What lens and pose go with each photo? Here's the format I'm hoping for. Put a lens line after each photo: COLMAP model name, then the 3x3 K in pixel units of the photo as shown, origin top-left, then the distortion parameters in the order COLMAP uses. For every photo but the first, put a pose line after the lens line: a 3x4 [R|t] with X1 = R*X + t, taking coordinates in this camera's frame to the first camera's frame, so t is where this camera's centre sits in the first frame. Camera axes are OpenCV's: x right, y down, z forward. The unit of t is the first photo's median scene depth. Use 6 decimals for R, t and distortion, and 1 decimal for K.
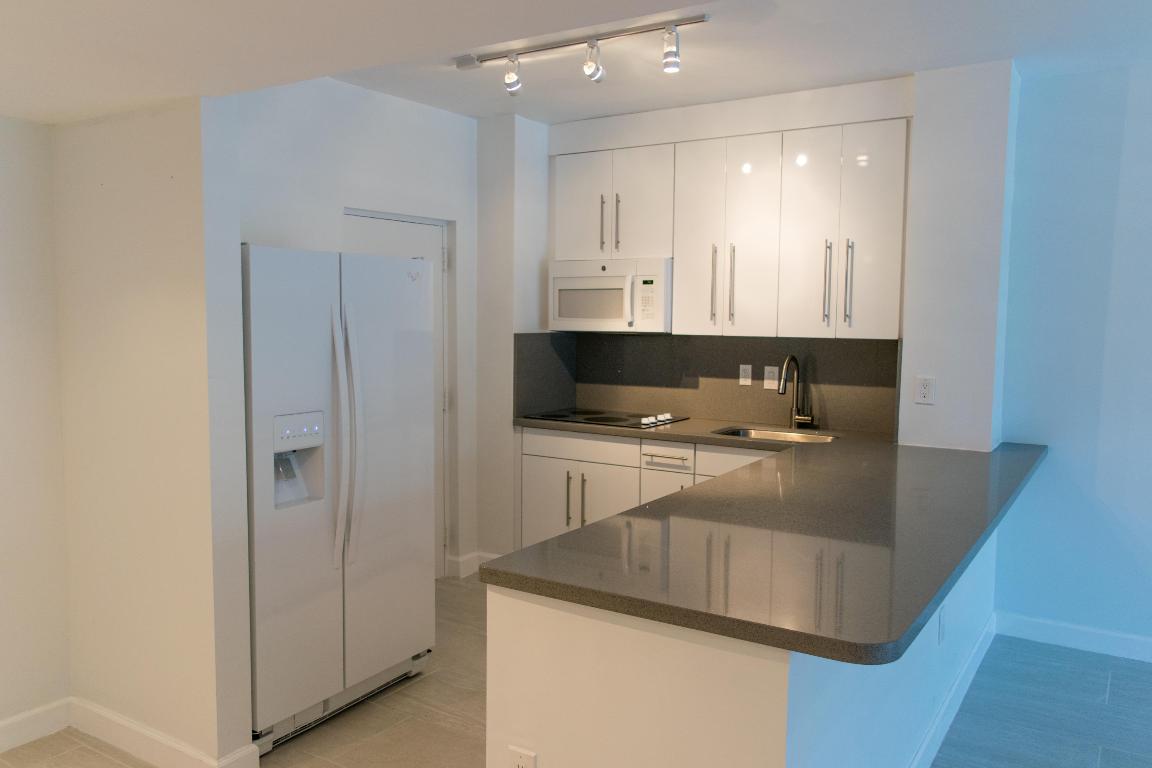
lens RADIAL K [[877.0, 0, 576.0], [0, 877.0, 384.0], [0, 0, 1]] dist [0.005446, 0.000786]
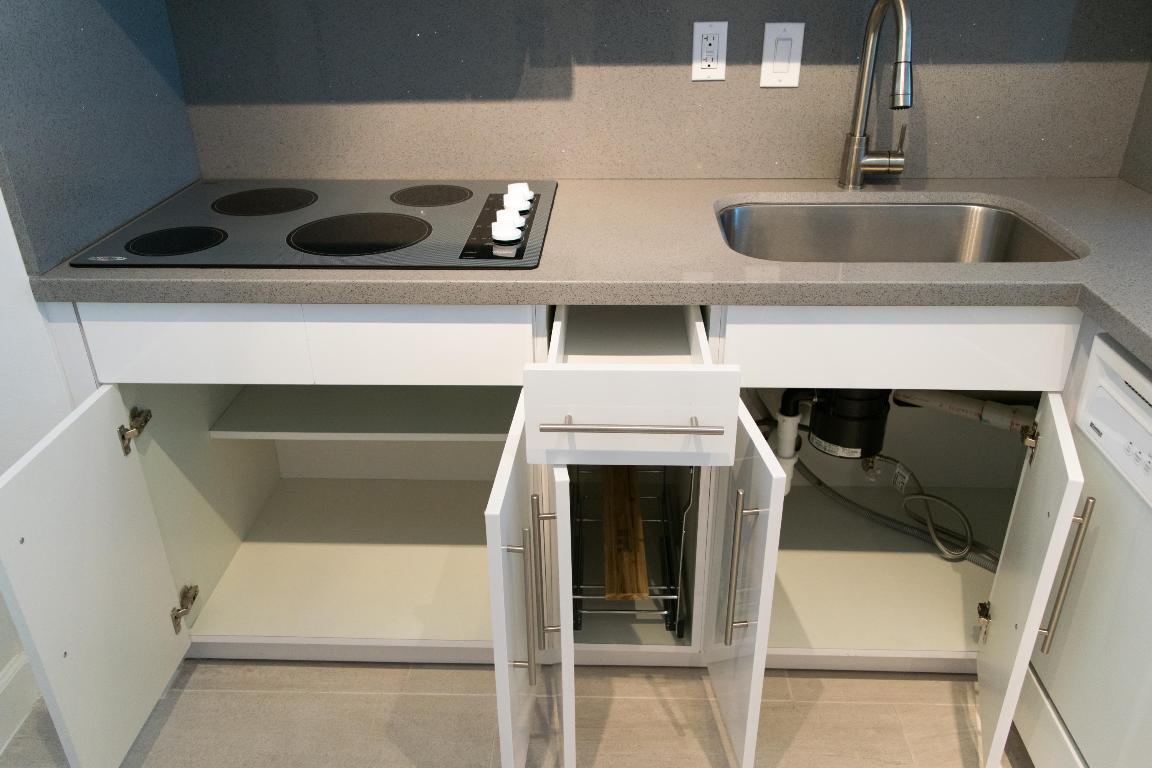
lens RADIAL K [[877.0, 0, 576.0], [0, 877.0, 384.0], [0, 0, 1]] dist [0.005446, 0.000786]
pose [[0.862393, -0.248632, 0.440977, -0.054973], [0.061892, 0.916332, 0.395607, -0.032262], [-0.502442, -0.313876, 0.805627, 0.695292]]
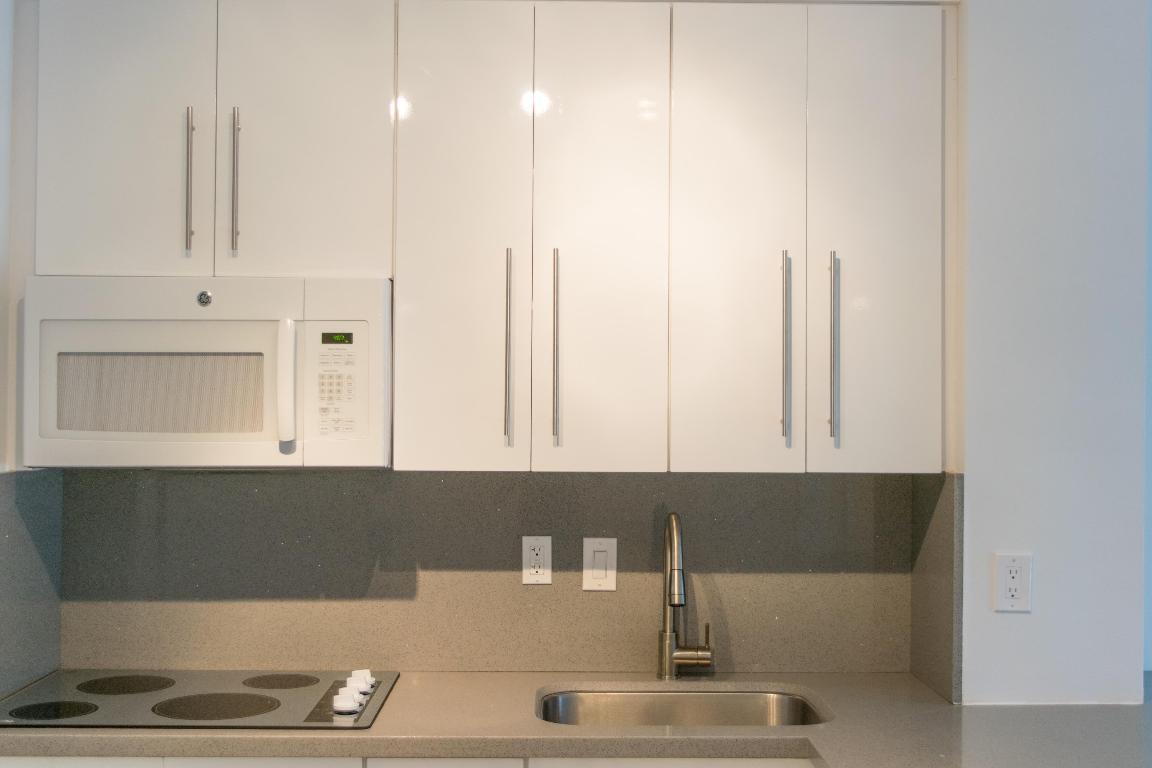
lens RADIAL K [[1372.6, 0, 576.0], [0, 1372.6, 384.0], [0, 0, 1]] dist [-0.006532, -0.005257]
pose [[0.830612, 0.006940, 0.556808, -0.165690], [0.047149, 0.995455, -0.082741, -0.040089], [-0.554851, 0.094979, 0.826510, 0.435845]]
